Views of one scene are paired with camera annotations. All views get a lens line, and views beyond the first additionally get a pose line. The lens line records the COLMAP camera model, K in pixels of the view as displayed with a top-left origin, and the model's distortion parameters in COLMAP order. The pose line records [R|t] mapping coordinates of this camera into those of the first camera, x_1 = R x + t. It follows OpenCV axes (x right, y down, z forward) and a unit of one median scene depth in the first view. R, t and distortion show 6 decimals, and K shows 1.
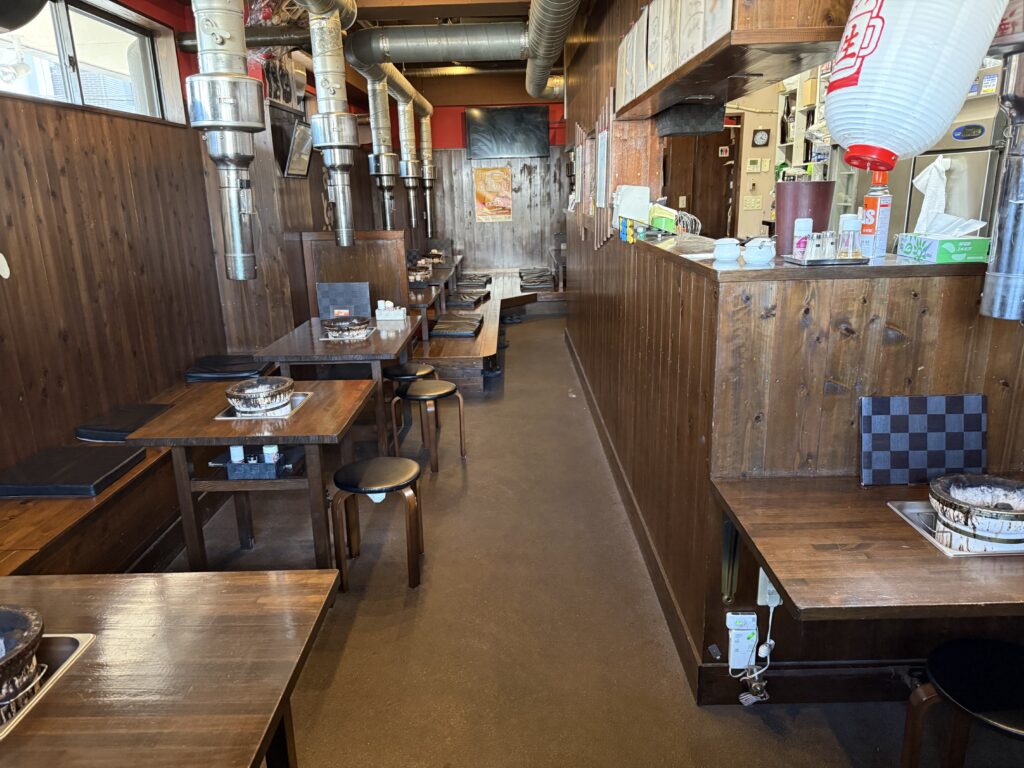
lens RADIAL K [[741.0, 0, 512.0], [0, 741.0, 384.0], [0, 0, 1]] dist [0.041257, -0.091615]
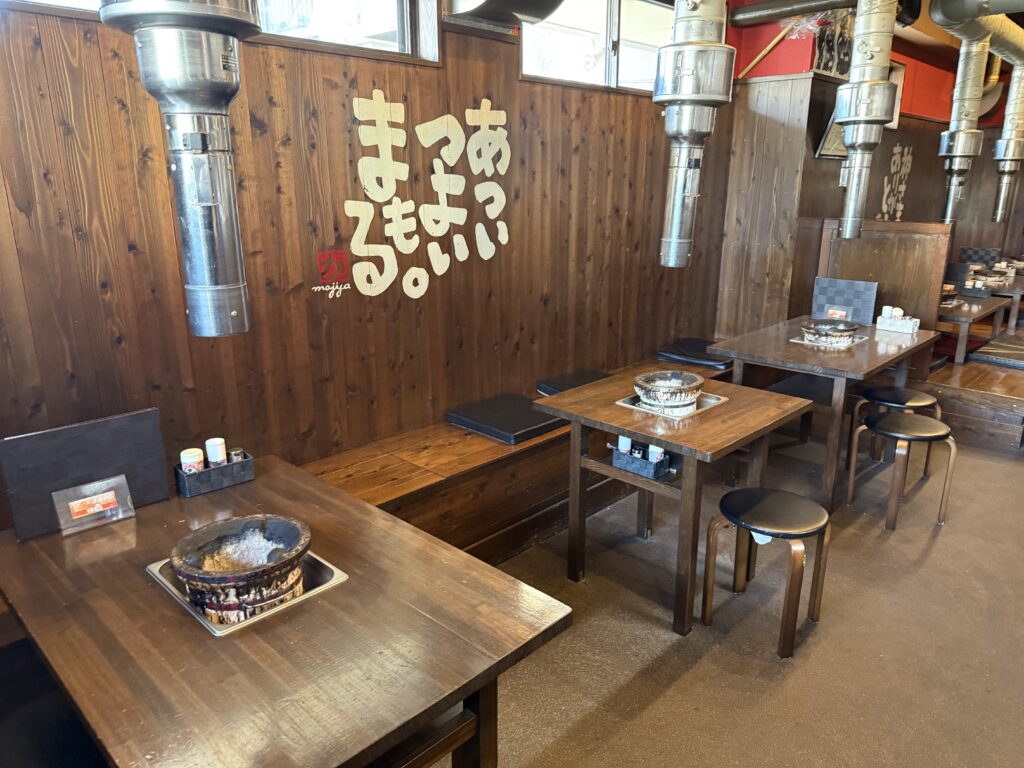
lens RADIAL K [[725.3, 0, 512.0], [0, 725.3, 384.0], [0, 0, 1]] dist [0.046373, -0.057195]
pose [[0.722541, 0.209660, -0.658769, 0.101059], [-0.192180, 0.976260, 0.099921, -0.036519], [0.664079, 0.054405, 0.745680, 0.142221]]
